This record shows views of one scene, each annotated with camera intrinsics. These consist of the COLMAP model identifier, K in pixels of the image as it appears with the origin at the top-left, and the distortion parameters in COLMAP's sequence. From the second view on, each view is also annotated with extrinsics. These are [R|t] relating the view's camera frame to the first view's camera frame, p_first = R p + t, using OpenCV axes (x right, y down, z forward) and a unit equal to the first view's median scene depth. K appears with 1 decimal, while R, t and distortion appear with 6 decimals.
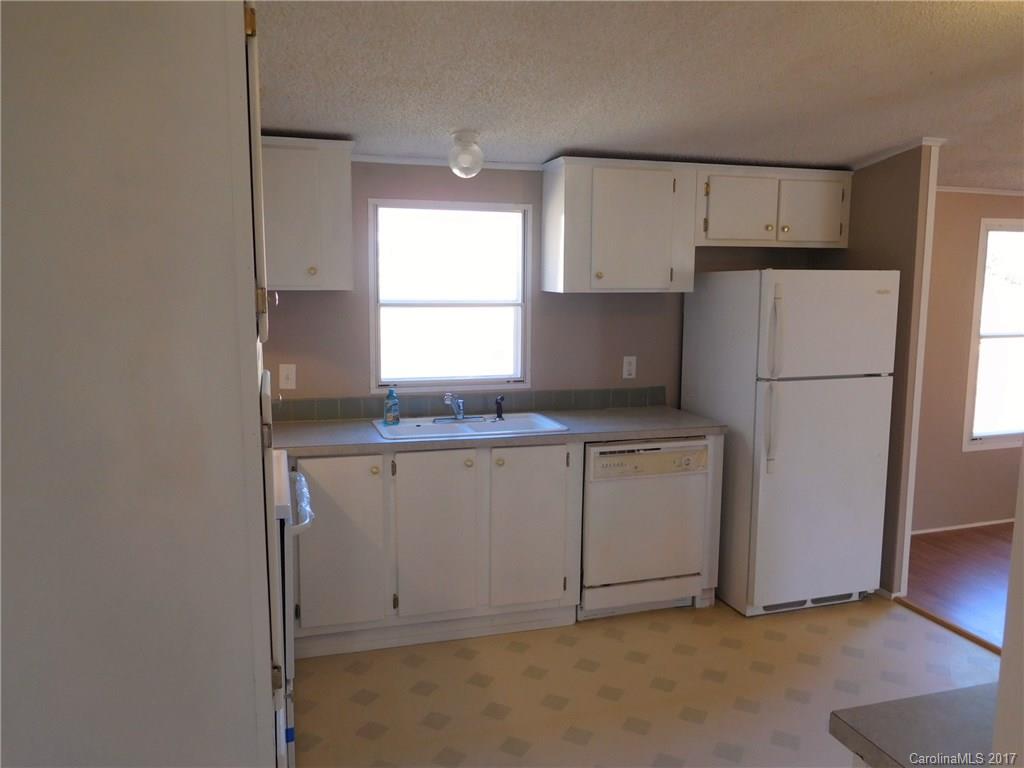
lens RADIAL K [[779.3, 0, 515.5], [0, 779.3, 388.1], [0, 0, 1]] dist [0.077945, -0.005298]
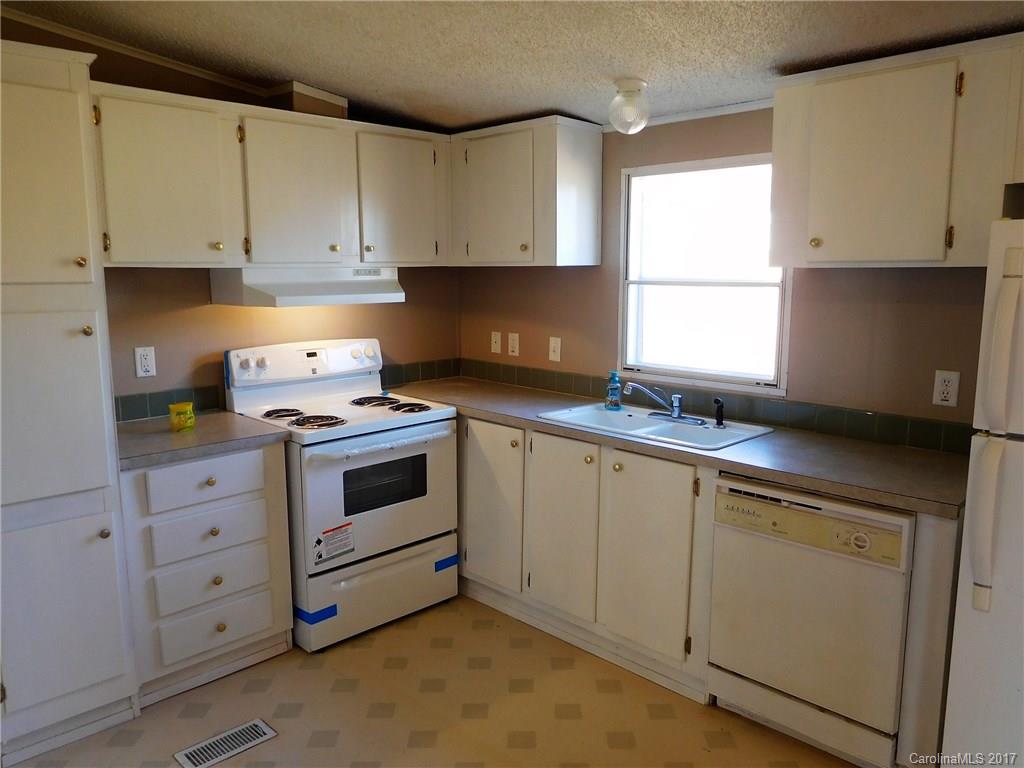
lens RADIAL K [[779.3, 0, 515.5], [0, 779.3, 388.1], [0, 0, 1]] dist [0.077945, -0.005298]
pose [[0.473662, 0.132236, -0.870723, 0.599192], [-0.118317, 0.989256, 0.085874, -0.045673], [0.872723, 0.062346, 0.484219, 0.439497]]
